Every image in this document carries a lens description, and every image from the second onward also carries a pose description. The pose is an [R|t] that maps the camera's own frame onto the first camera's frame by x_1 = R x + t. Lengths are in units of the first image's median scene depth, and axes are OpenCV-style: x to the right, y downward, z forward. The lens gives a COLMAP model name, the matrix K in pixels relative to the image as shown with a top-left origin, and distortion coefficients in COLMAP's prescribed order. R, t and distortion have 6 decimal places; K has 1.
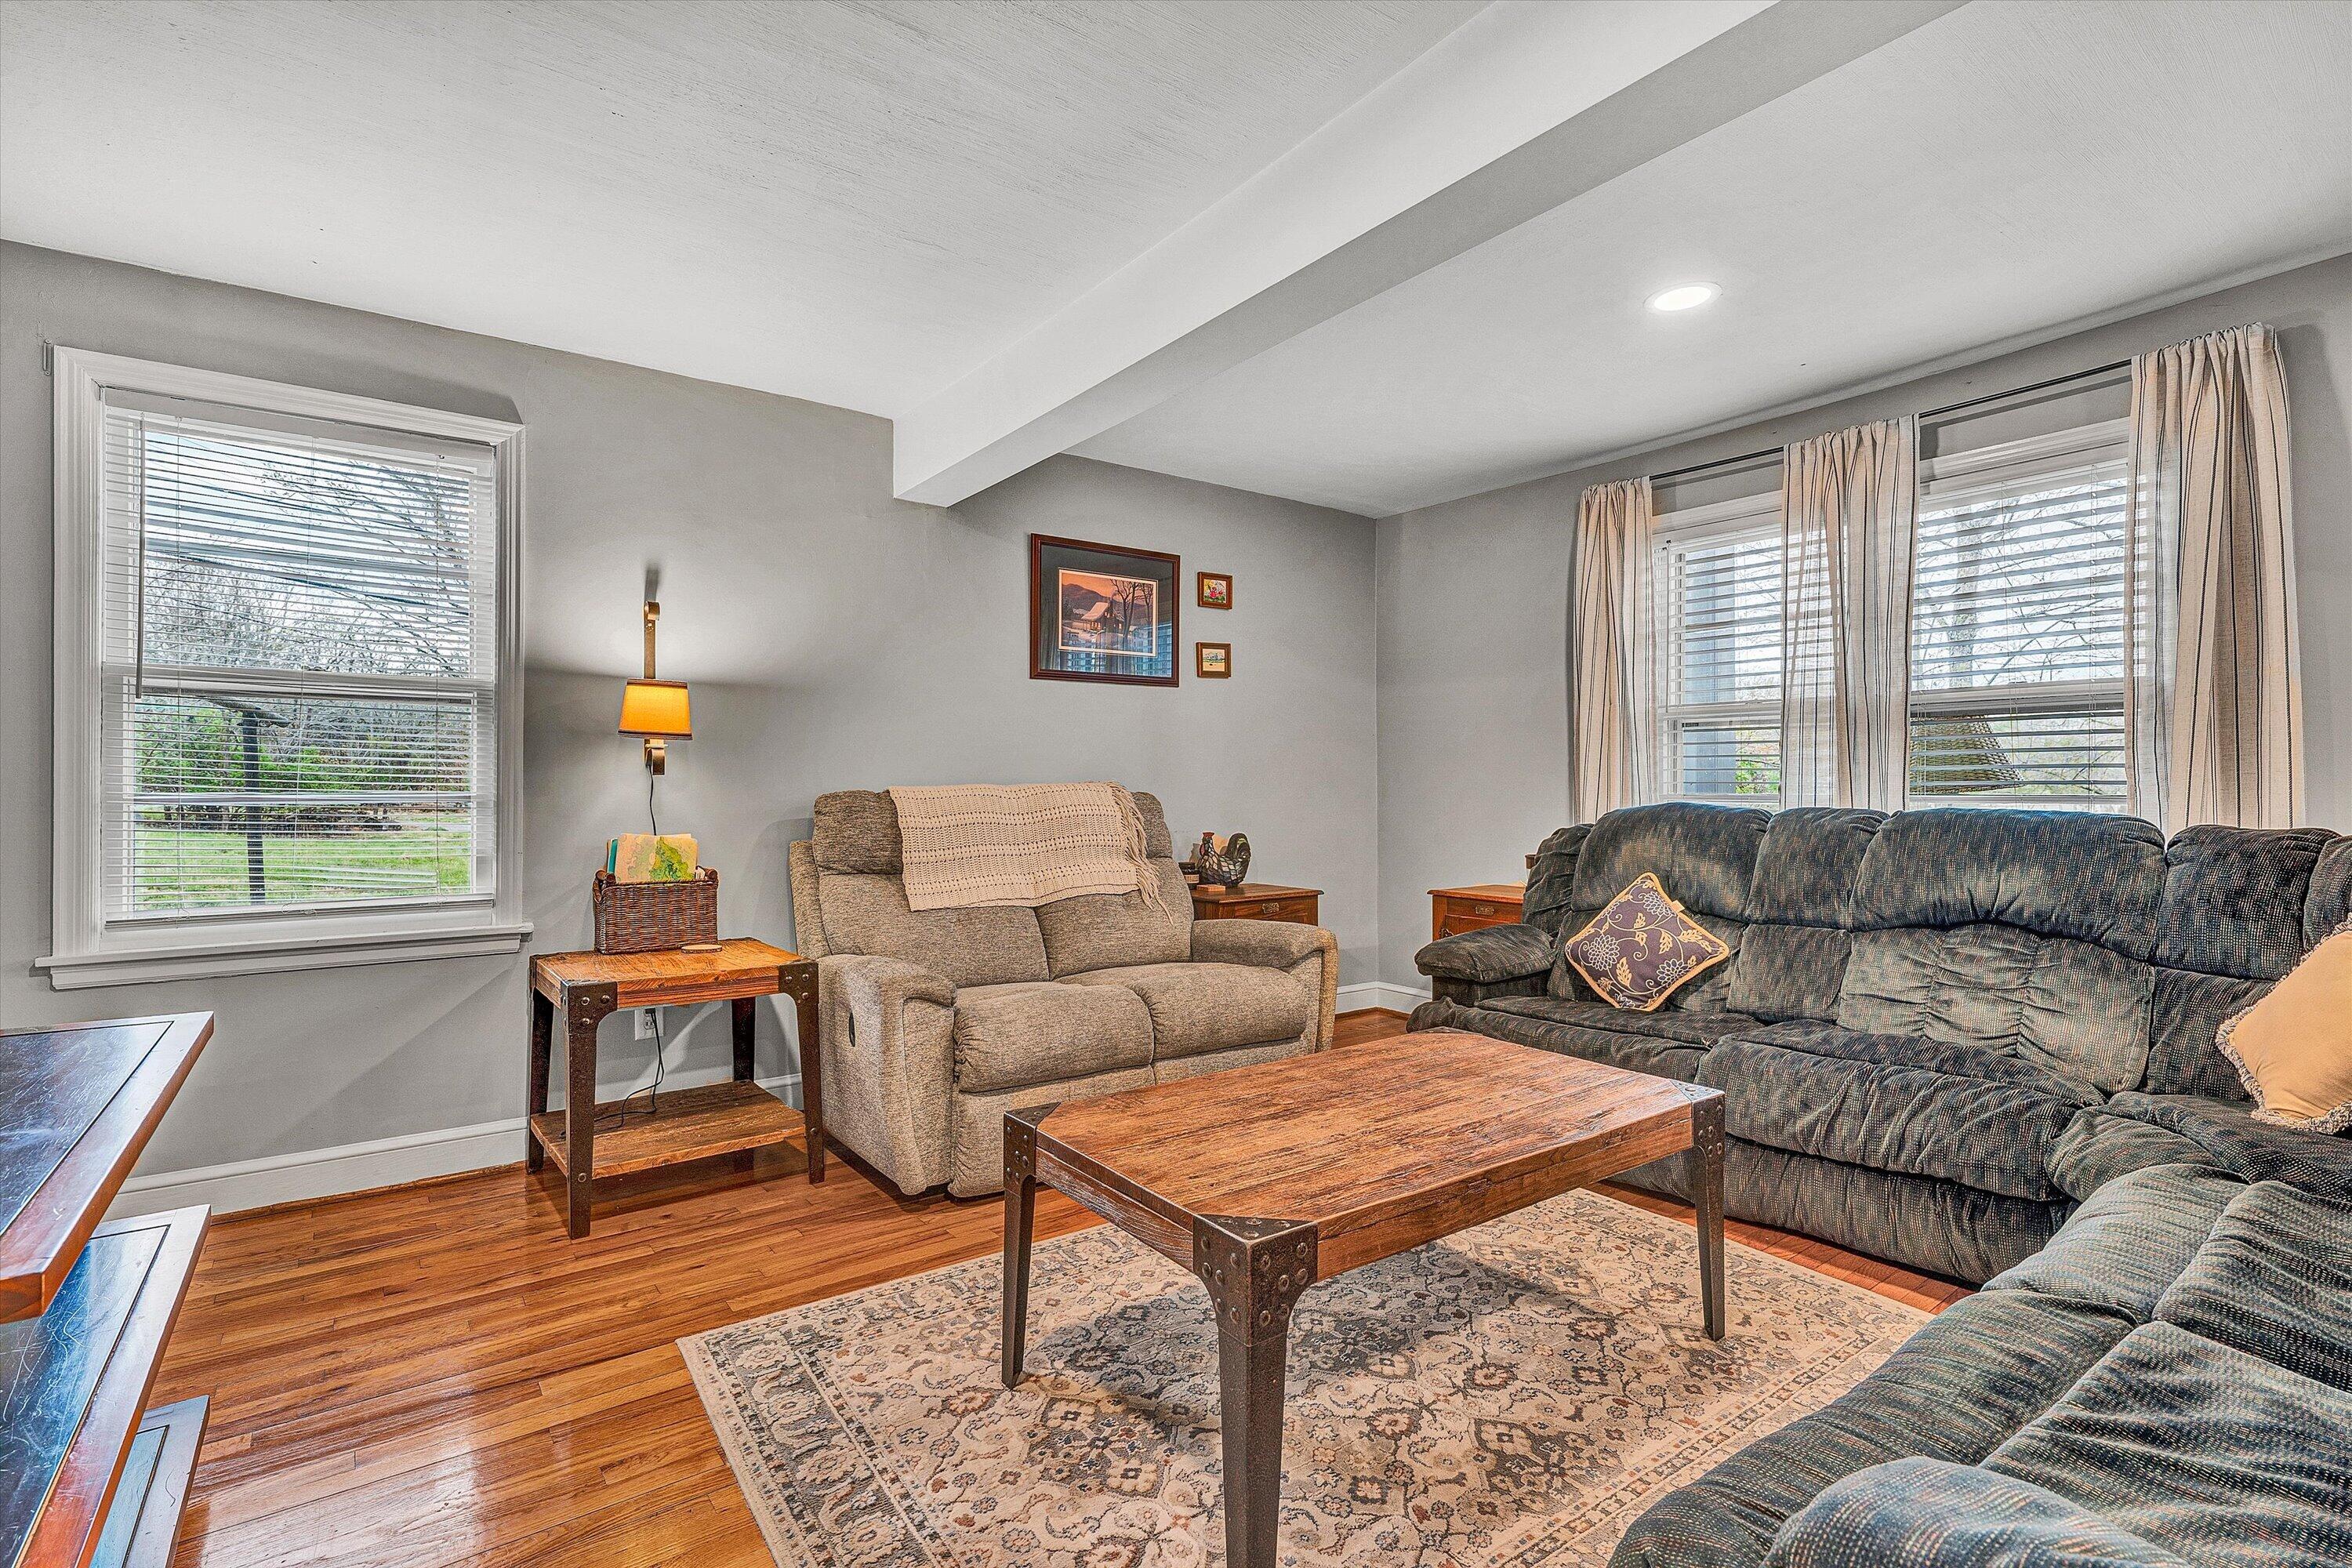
lens RADIAL K [[1093.2, 0, 1180.7], [0, 1093.2, 787.5], [0, 0, 1]] dist [0.001938, -0.000036]
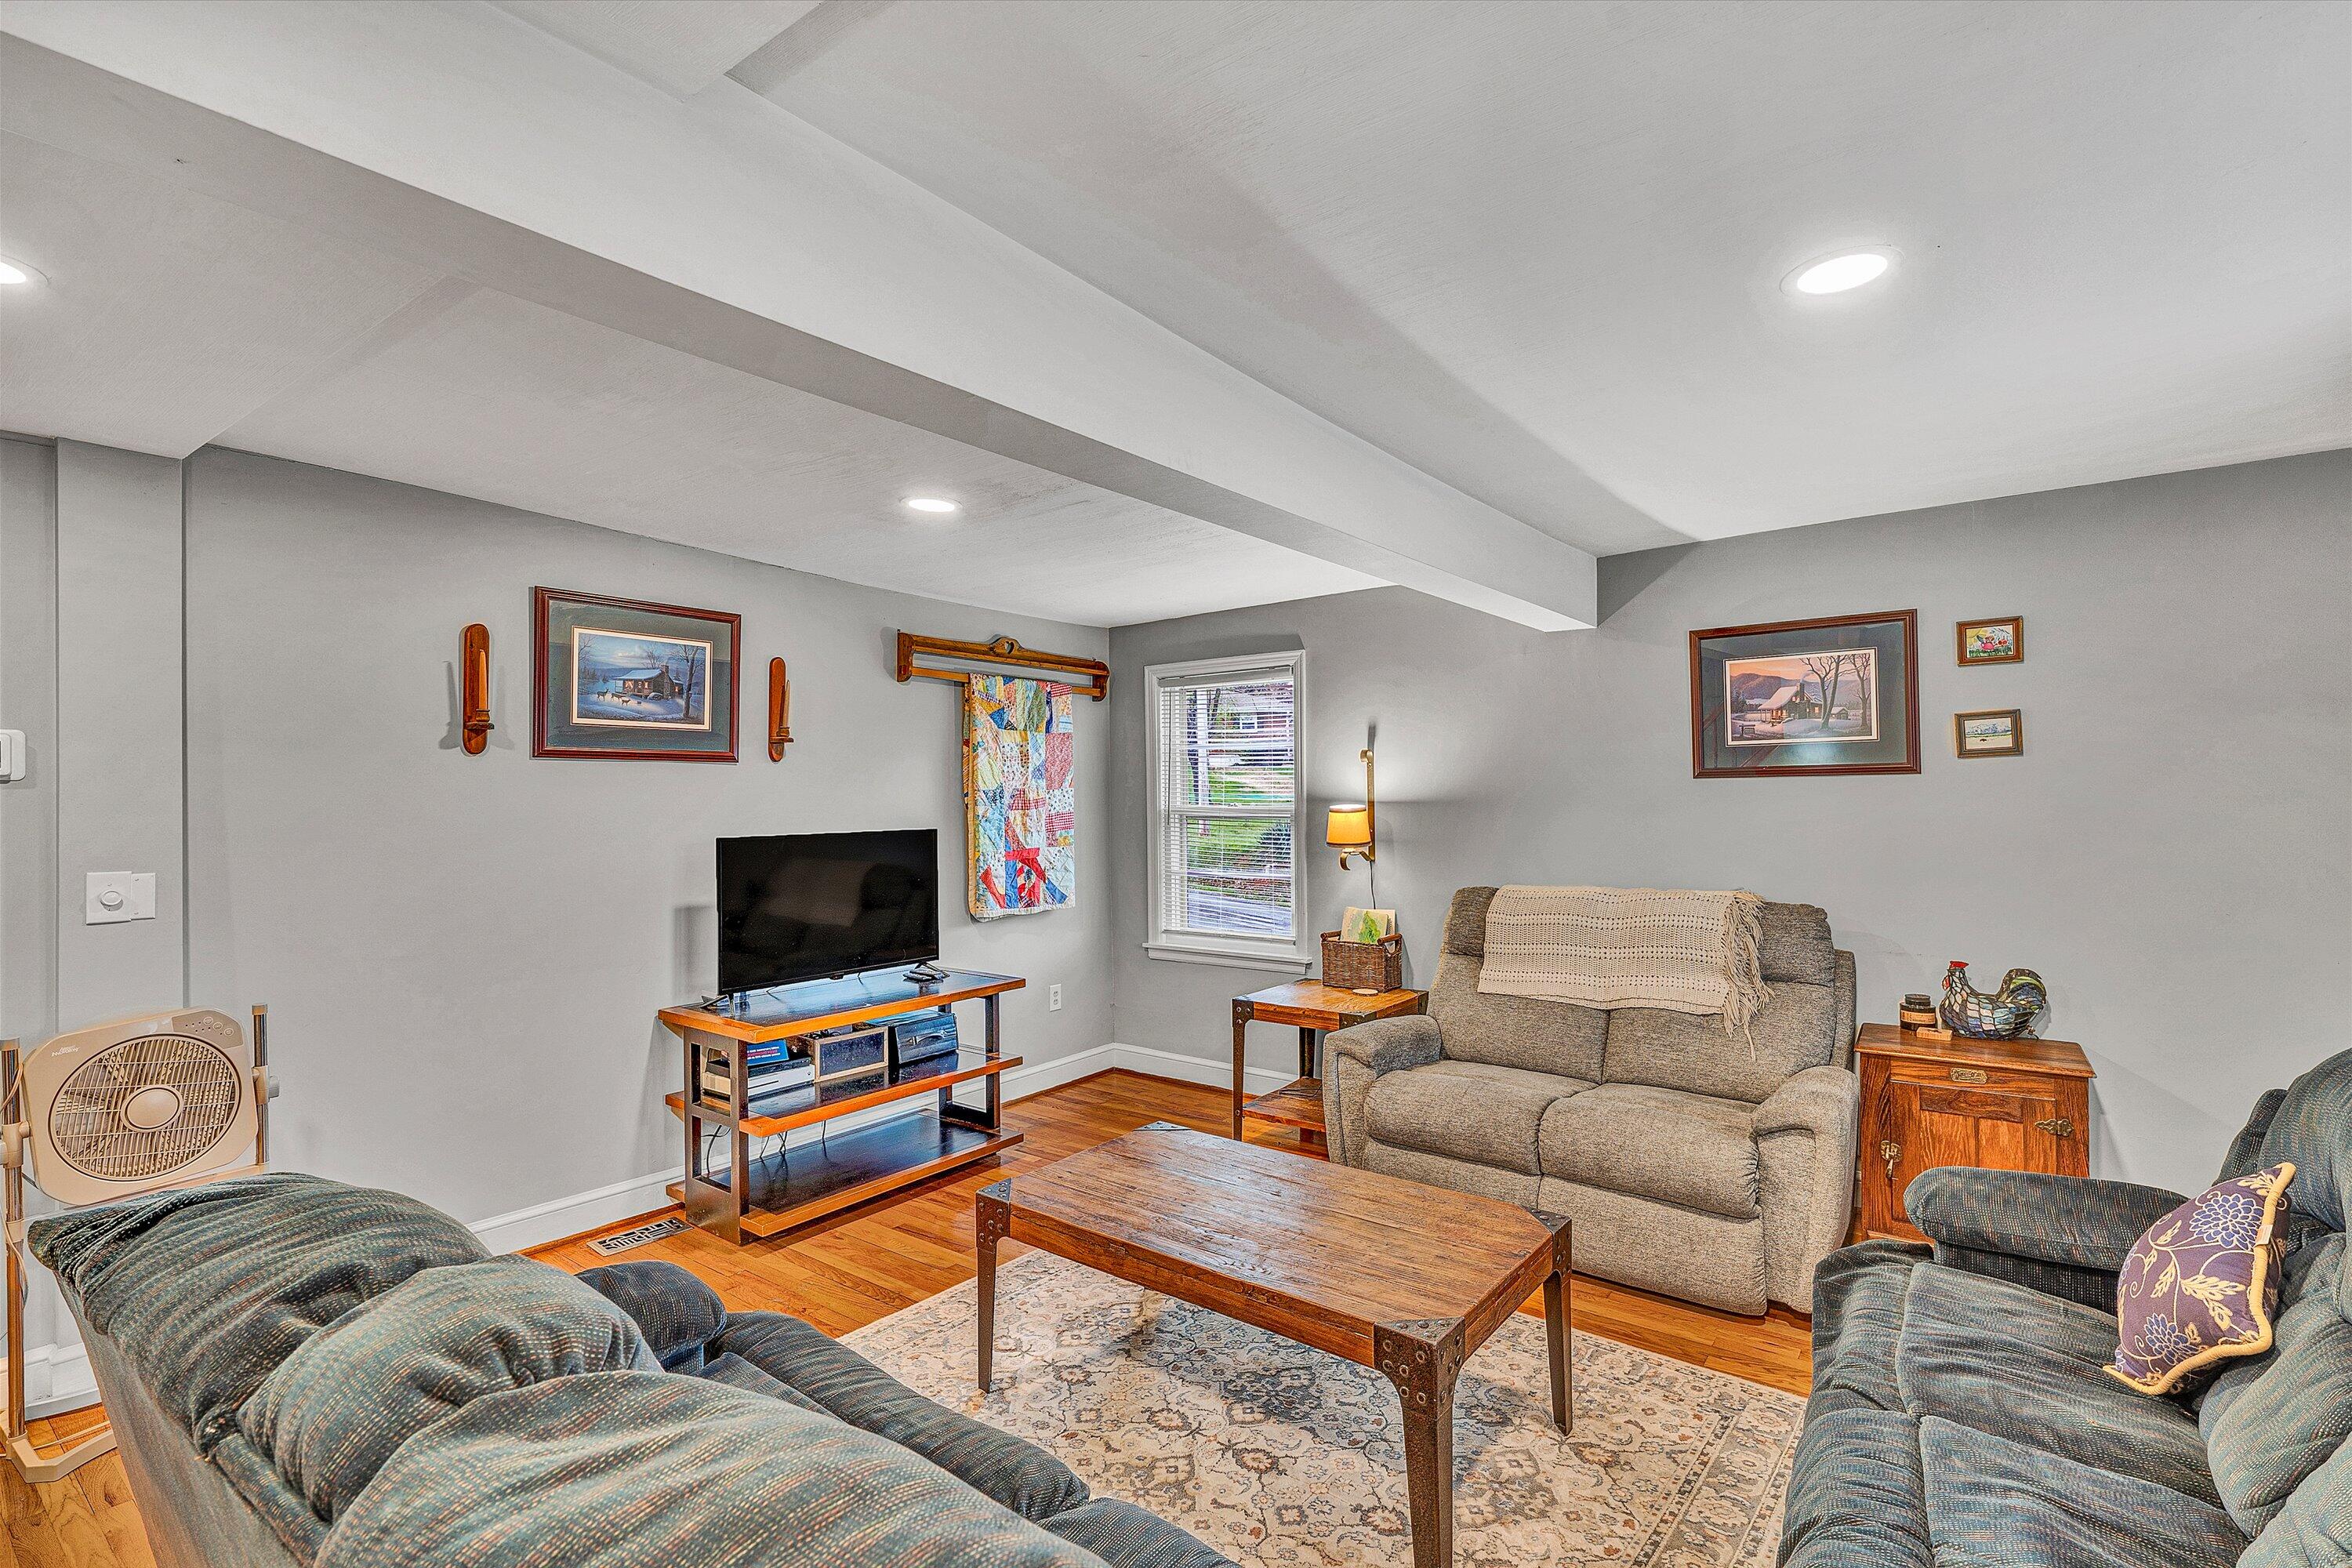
lens RADIAL K [[1093.2, 0, 1181.6], [0, 1093.2, 784.0], [0, 0, 1]] dist [0.001938, -0.000036]
pose [[0.270105, -0.011723, -0.962760, 0.678536], [0.007624, 0.999921, -0.010037, -0.087919], [0.962801, -0.004629, 0.270173, 0.291529]]
